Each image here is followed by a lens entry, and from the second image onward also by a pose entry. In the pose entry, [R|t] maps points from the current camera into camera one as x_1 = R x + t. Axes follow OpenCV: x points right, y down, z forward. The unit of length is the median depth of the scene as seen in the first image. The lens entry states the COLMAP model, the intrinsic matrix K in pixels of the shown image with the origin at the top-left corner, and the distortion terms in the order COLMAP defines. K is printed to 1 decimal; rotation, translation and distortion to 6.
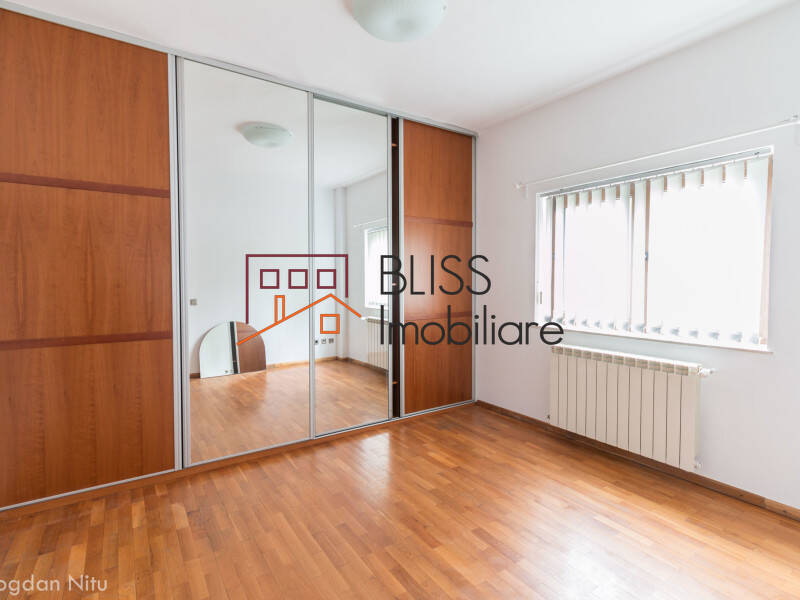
lens RADIAL K [[418.6, 0, 399.9], [0, 418.6, 298.2], [0, 0, 1]] dist [0.001894, 0.000236]
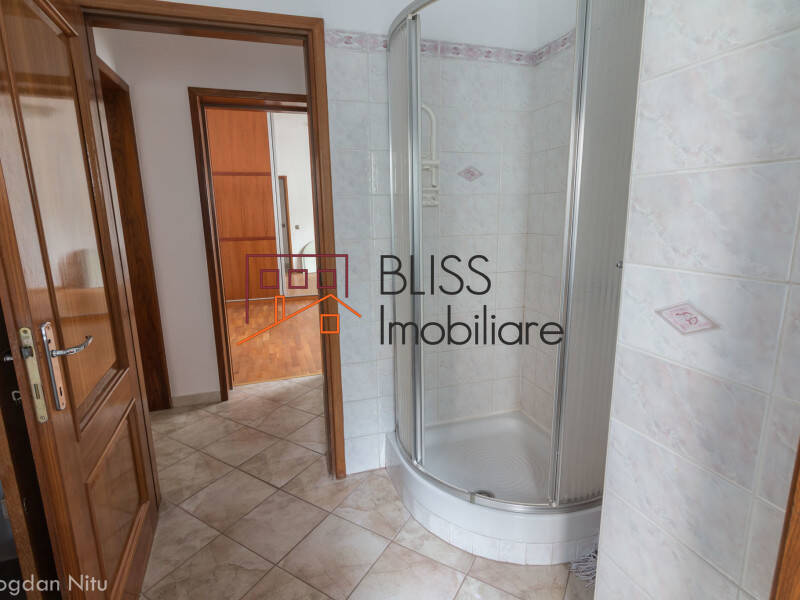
lens RADIAL K [[418.6, 0, 399.7], [0, 418.6, 297.7], [0, 0, 1]] dist [0.001894, 0.000236]
pose [[0.972749, 0.034355, -0.229300, 0.699128], [0.005813, 0.985037, 0.172245, 0.020668], [0.231786, -0.168884, 0.957994, -1.168054]]
